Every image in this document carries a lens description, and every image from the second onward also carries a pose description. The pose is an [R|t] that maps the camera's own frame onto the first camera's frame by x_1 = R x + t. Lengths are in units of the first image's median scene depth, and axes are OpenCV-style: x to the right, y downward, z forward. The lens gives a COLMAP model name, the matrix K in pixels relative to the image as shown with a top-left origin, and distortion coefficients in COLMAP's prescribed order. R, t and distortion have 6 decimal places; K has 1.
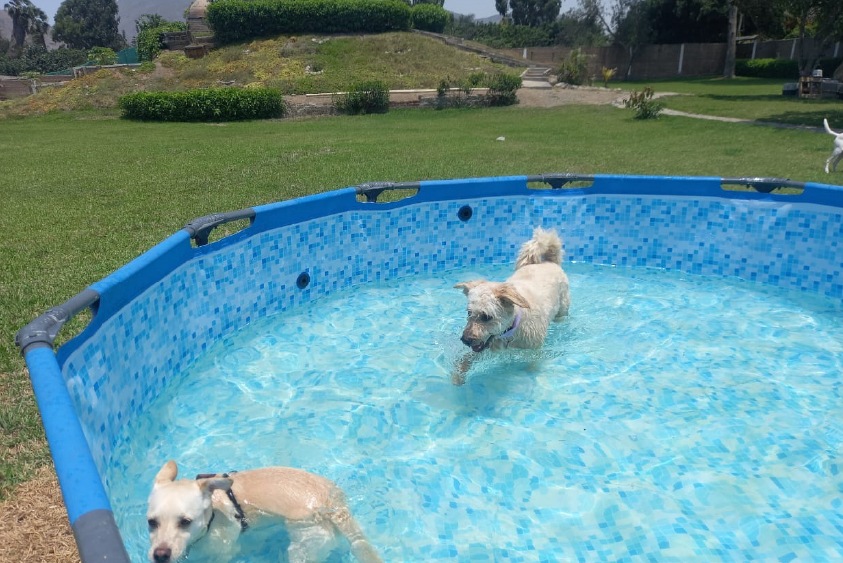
lens RADIAL K [[644.7, 0, 422.8], [0, 644.7, 301.2], [0, 0, 1]] dist [0.003176, 0.002678]
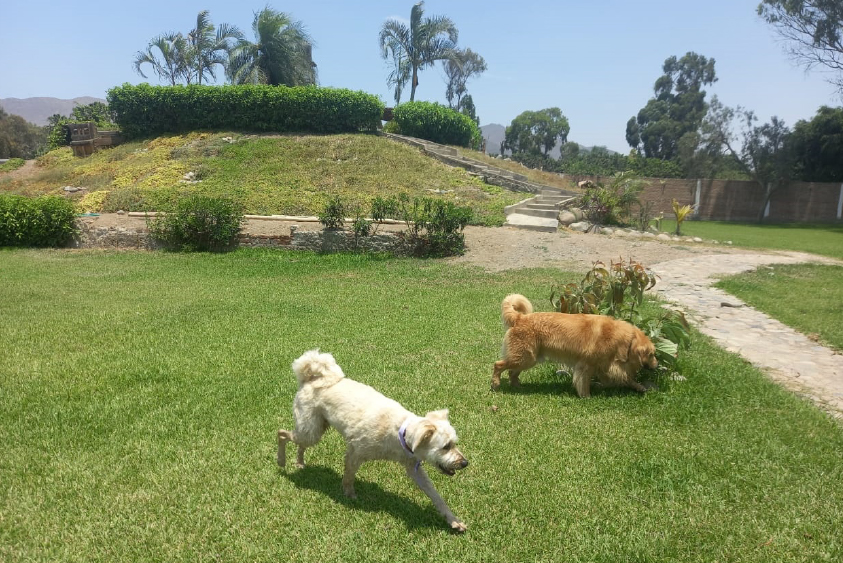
lens RADIAL K [[631.6, 0, 421.5], [0, 631.6, 281.5], [0, 0, 1]] dist [0.013011, 0.000948]
pose [[0.971379, 0.086497, -0.221226, 0.198149], [-0.130525, 0.972501, -0.192885, -0.157527], [0.198459, 0.216240, 0.955957, 0.439788]]
